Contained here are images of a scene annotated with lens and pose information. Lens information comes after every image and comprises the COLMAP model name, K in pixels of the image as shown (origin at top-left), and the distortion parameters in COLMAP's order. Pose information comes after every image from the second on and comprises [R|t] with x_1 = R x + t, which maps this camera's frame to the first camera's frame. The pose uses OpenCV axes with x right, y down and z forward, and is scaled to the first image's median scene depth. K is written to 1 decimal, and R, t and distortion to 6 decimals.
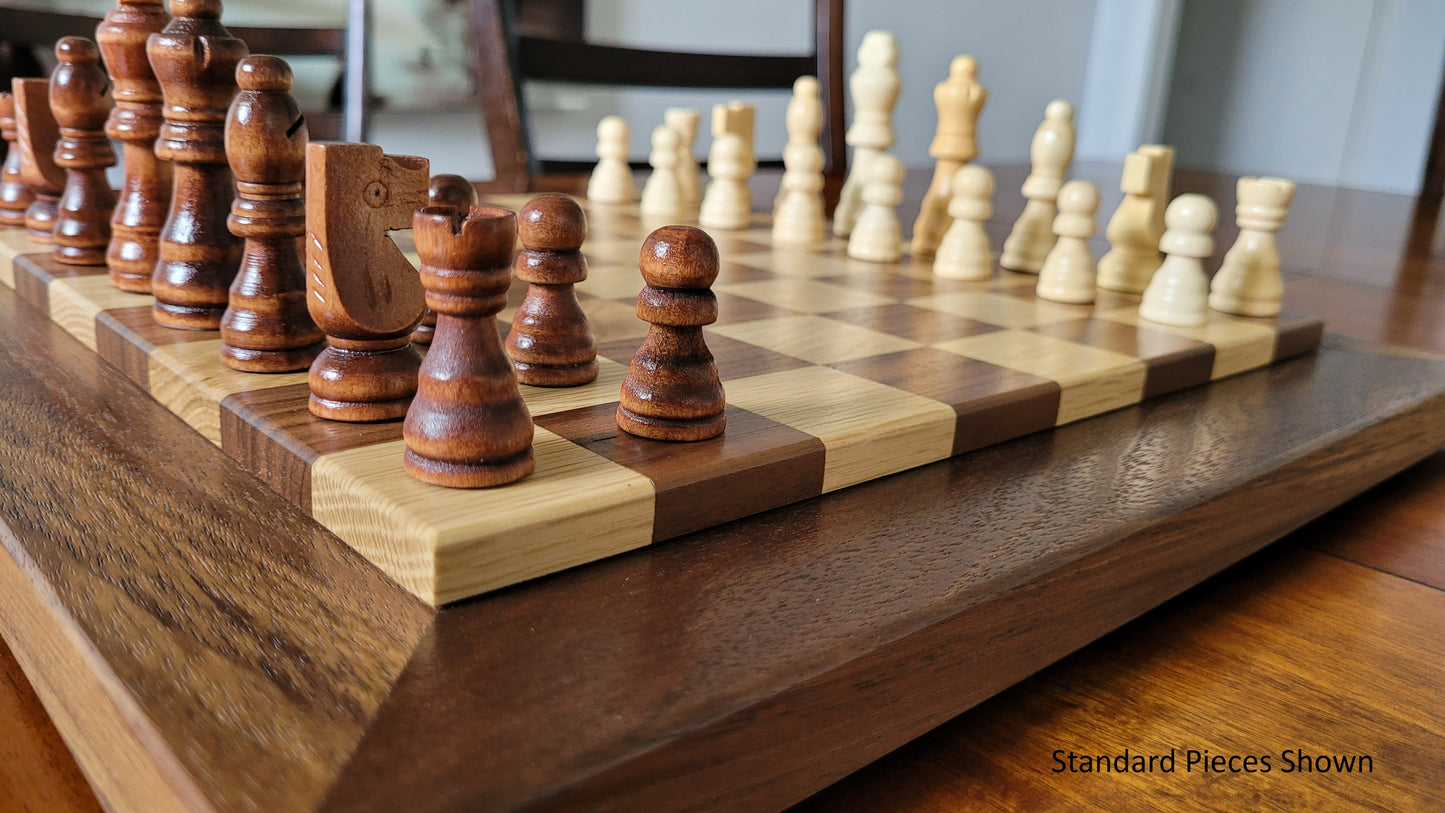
lens RADIAL K [[1139.1, 0, 722.1], [0, 1139.1, 386.4], [0, 0, 1]] dist [-0.007179, -0.010110]
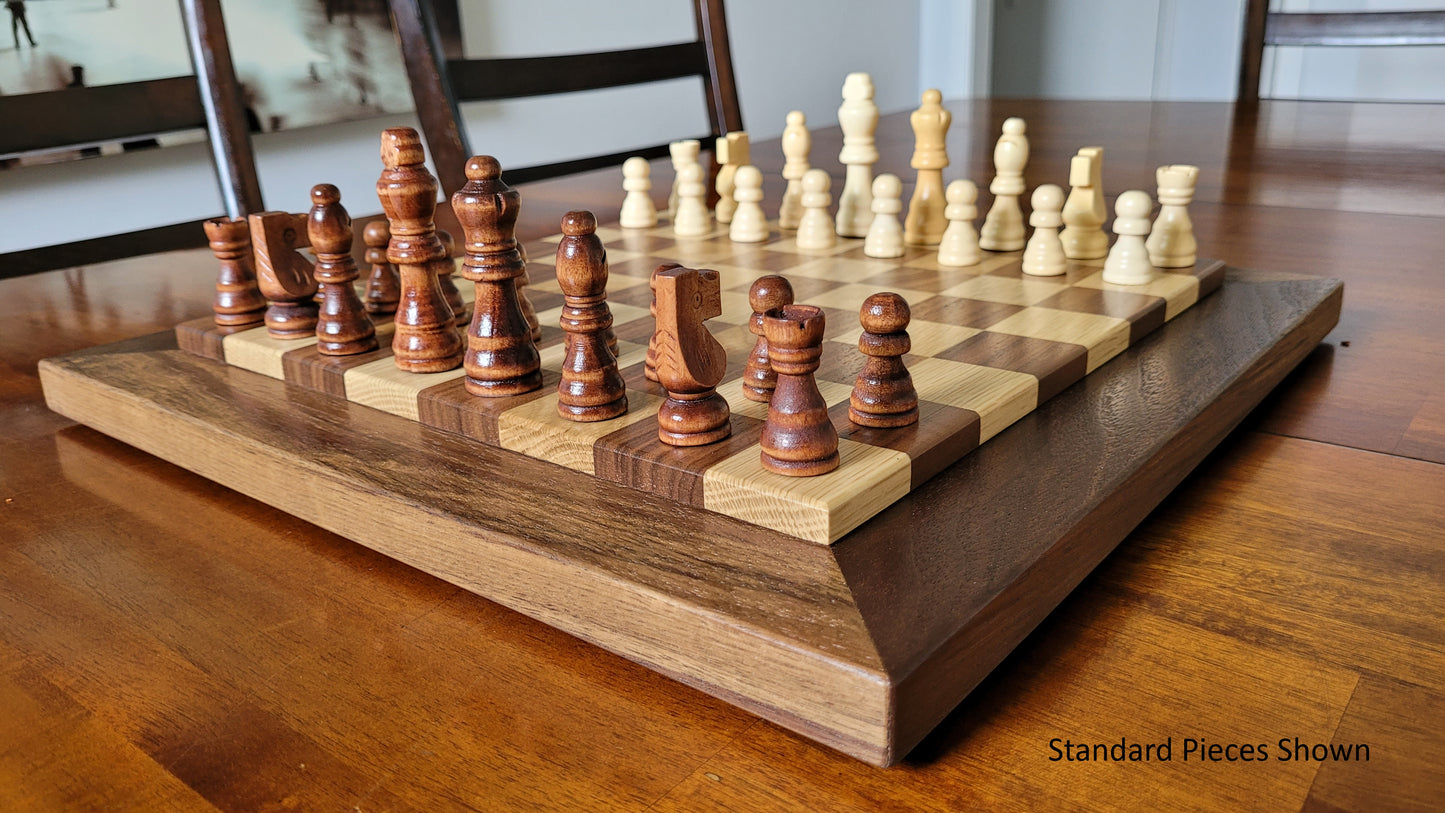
lens RADIAL K [[1107.8, 0, 715.6], [0, 1107.8, 405.8], [0, 0, 1]] dist [0.006017, -0.003110]
pose [[0.984074, -0.146102, 0.101252, -0.387542], [0.139323, 0.987691, 0.071106, -0.111048], [-0.110394, -0.055867, 0.992317, -0.446631]]
